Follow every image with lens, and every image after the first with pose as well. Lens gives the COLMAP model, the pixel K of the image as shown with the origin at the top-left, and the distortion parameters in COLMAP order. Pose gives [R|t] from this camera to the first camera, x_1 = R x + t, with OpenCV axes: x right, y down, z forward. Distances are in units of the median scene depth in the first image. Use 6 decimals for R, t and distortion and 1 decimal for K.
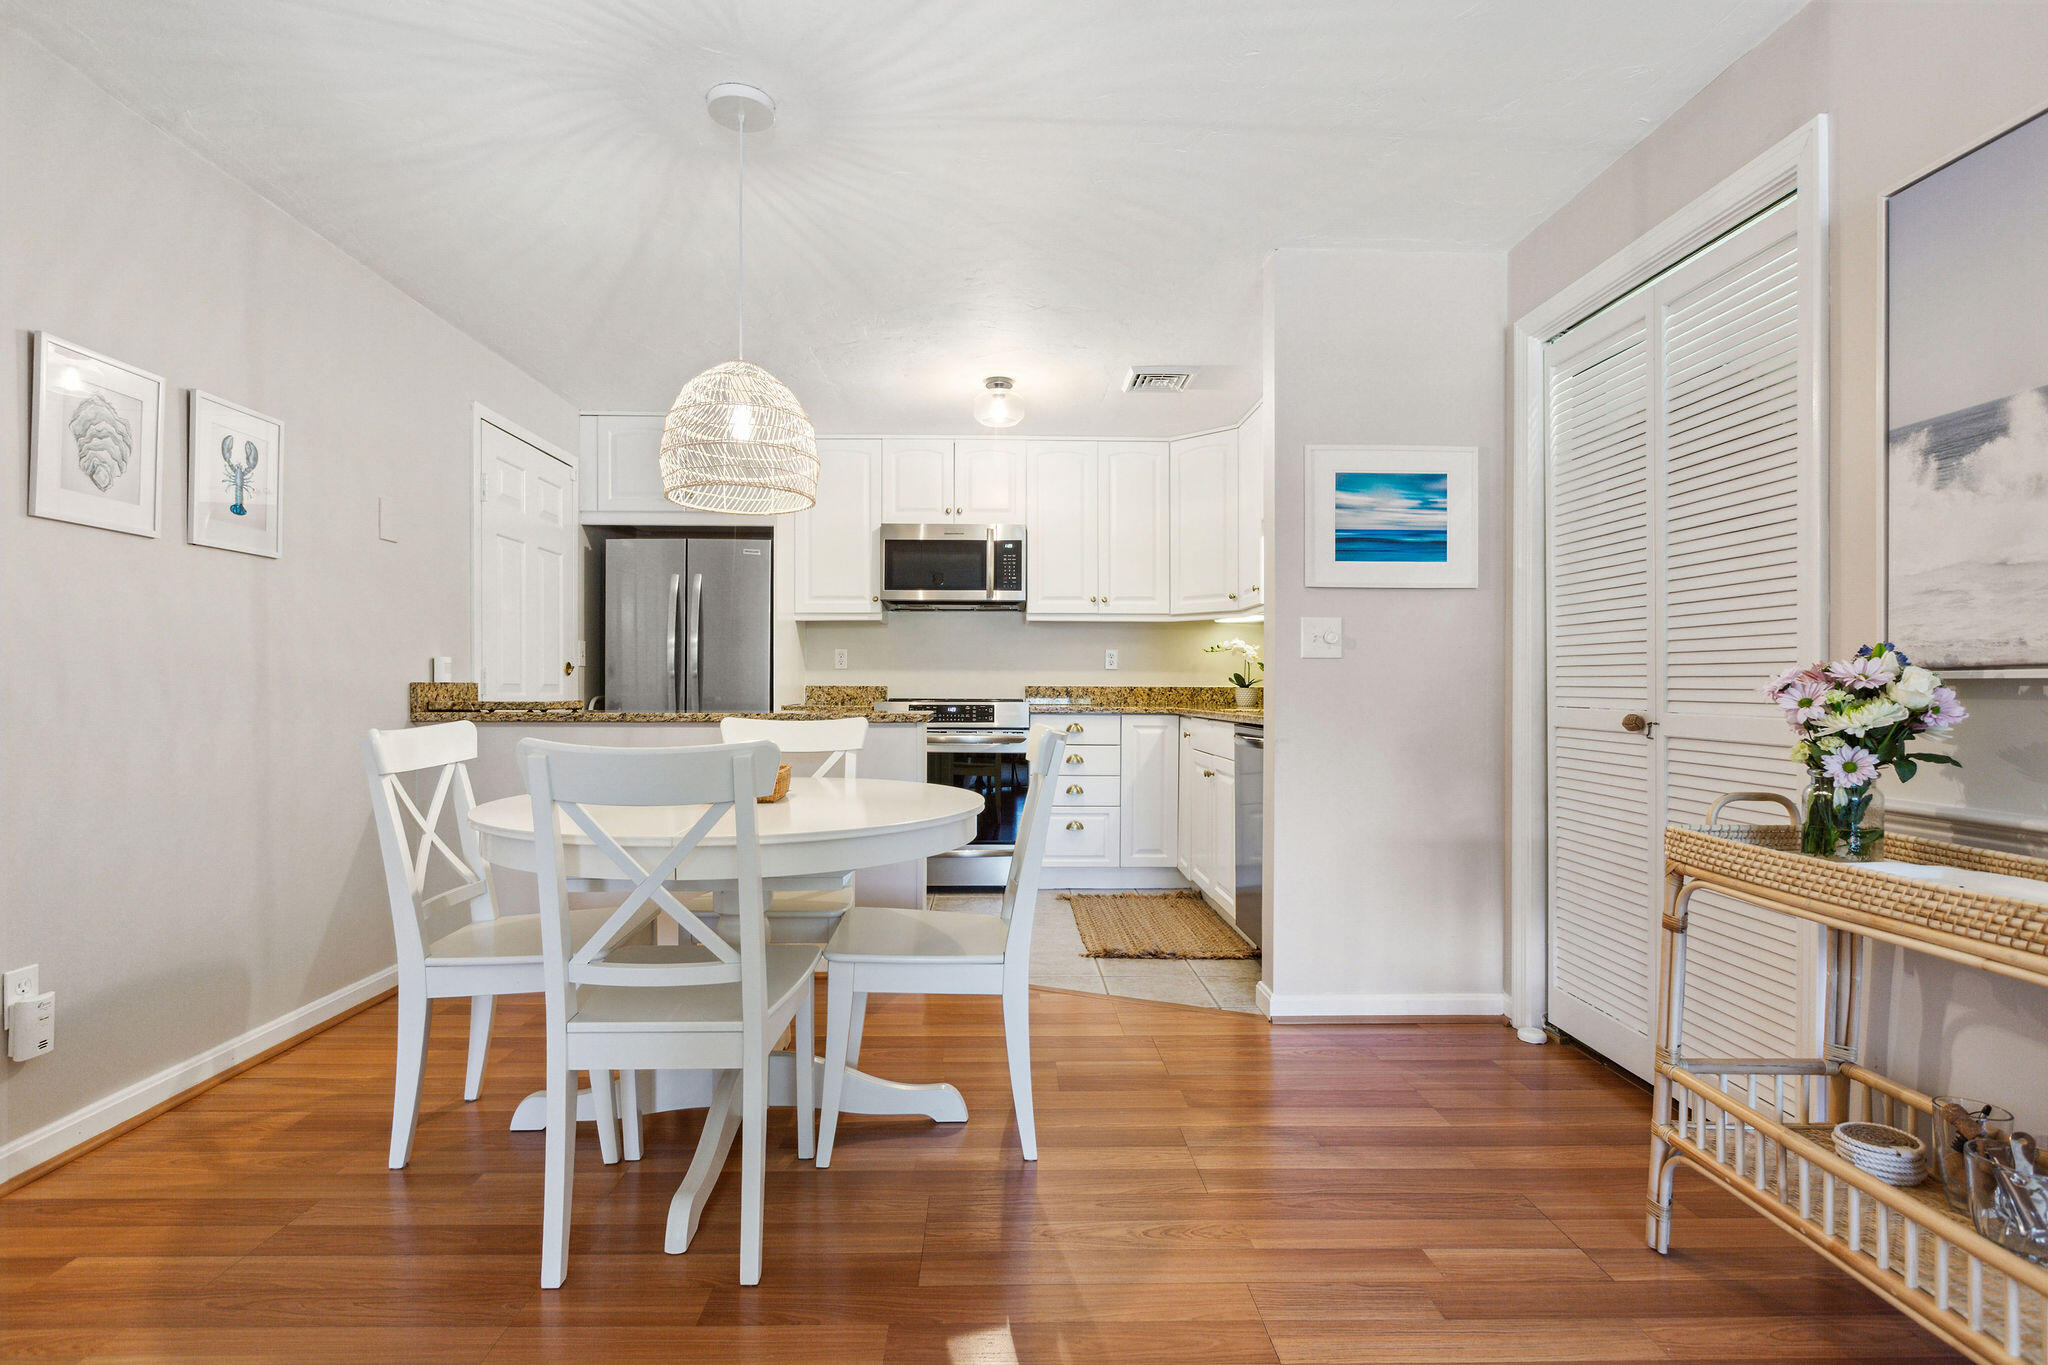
lens RADIAL K [[973.5, 0, 1015.1], [0, 973.5, 694.6], [0, 0, 1]] dist [0.001171, 0.000188]
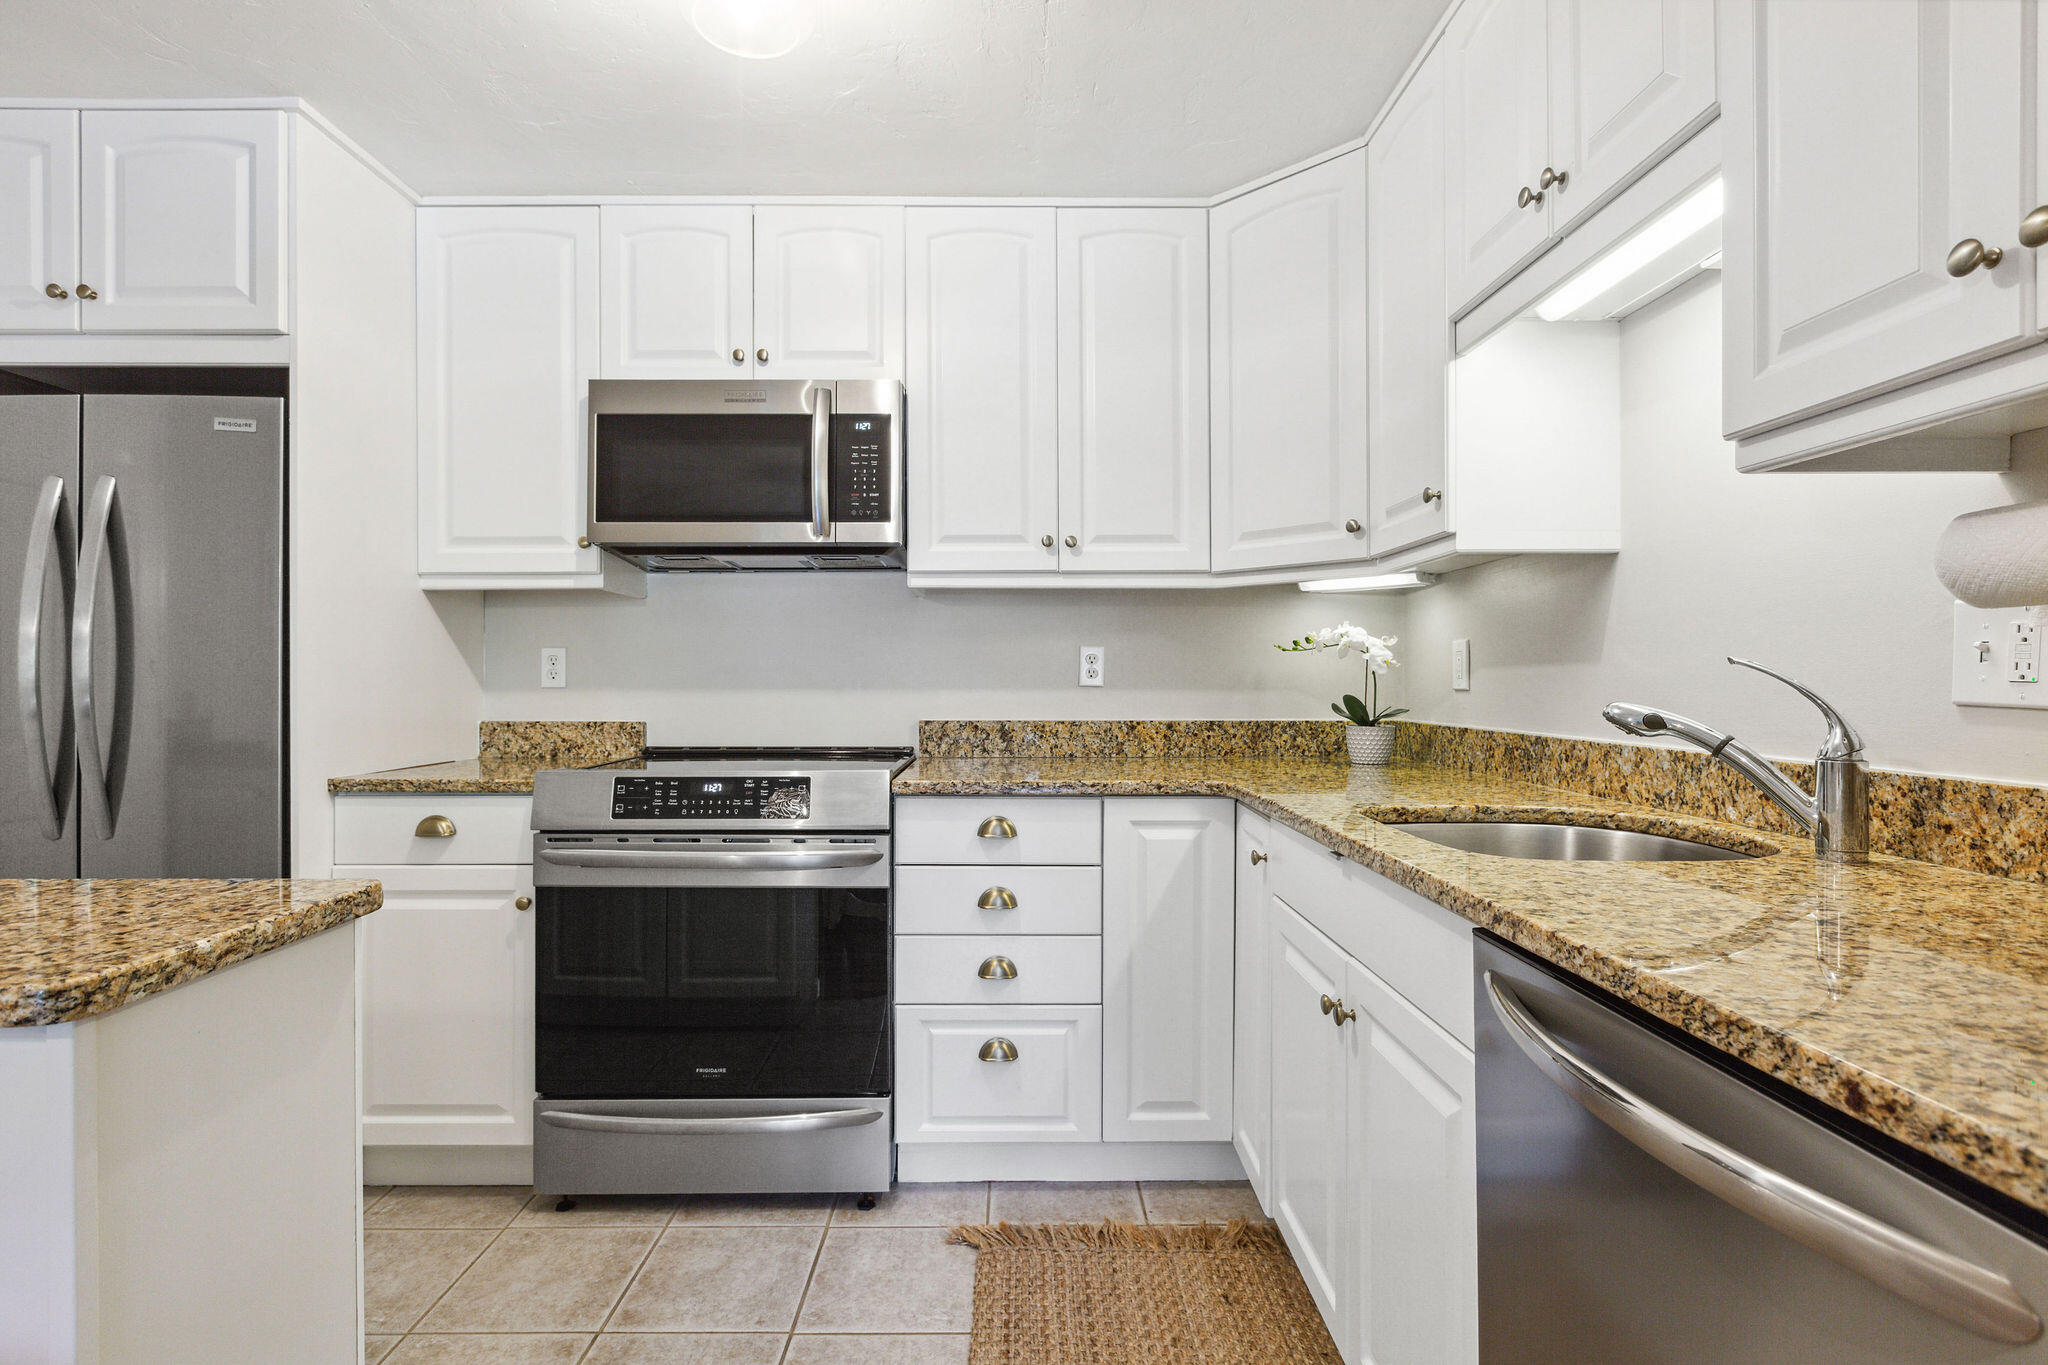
lens RADIAL K [[985.5, 0, 1012.2], [0, 985.5, 679.6], [0, 0, 1]] dist [-0.001080, 0.000061]
pose [[0.999766, -0.003706, -0.021310, 0.081985], [0.003559, 0.999970, -0.006920, -0.030888], [0.021335, 0.006843, 0.999749, 0.585561]]
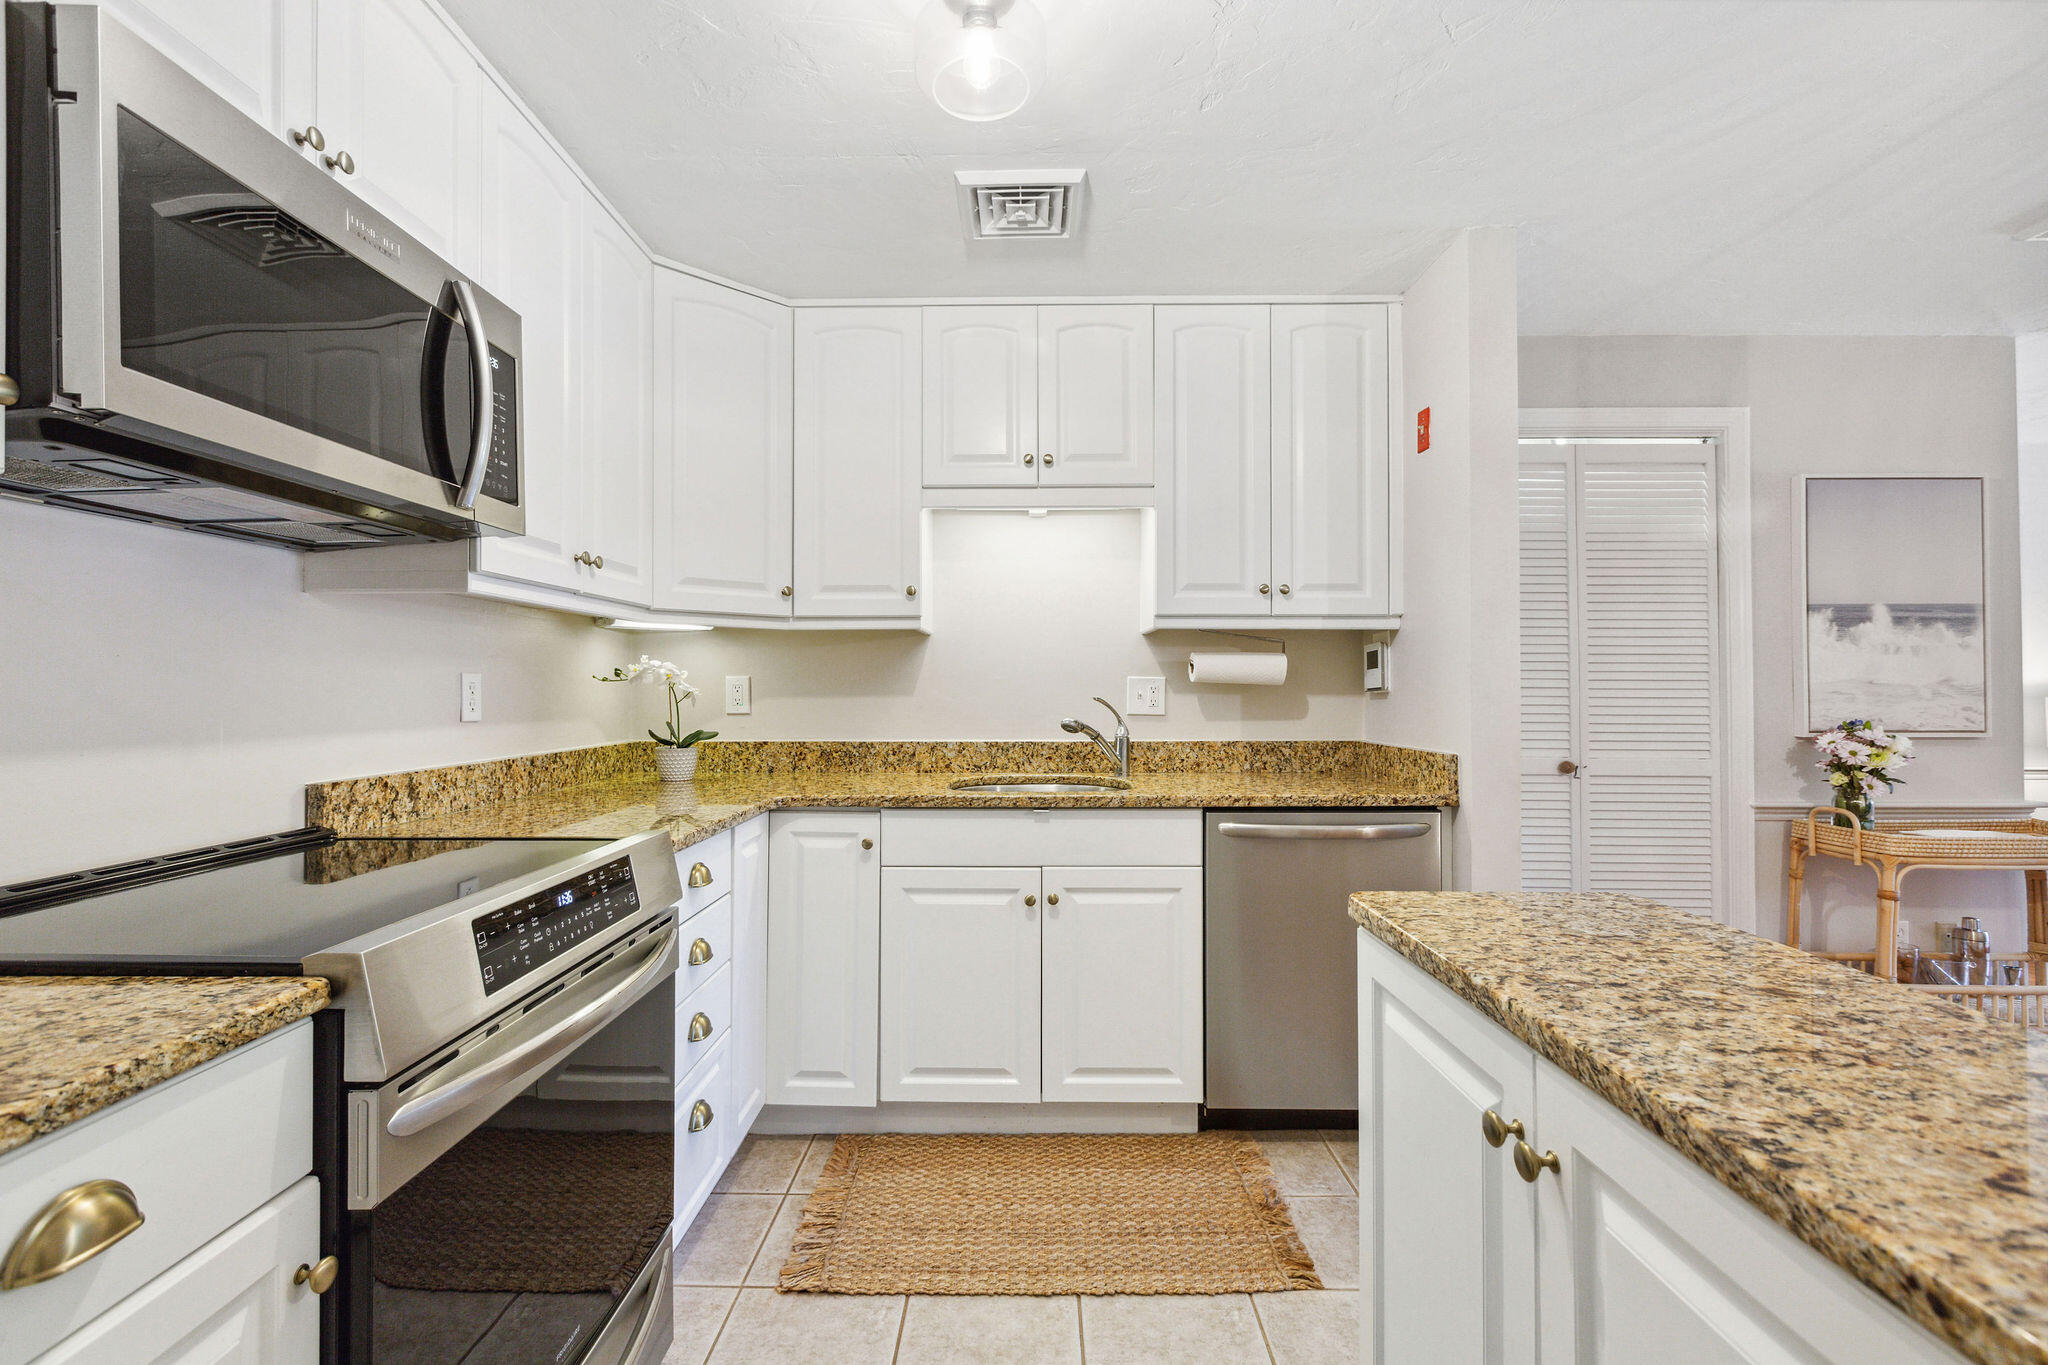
lens RADIAL K [[919.7, 0, 1007.3], [0, 919.7, 673.9], [0, 0, 1]] dist [-0.001080, -0.000427]
pose [[0.043516, 0.012300, 0.998977, -0.337346], [0.008585, 0.999883, -0.012685, -0.046705], [-0.999016, 0.009128, 0.043405, 0.897886]]
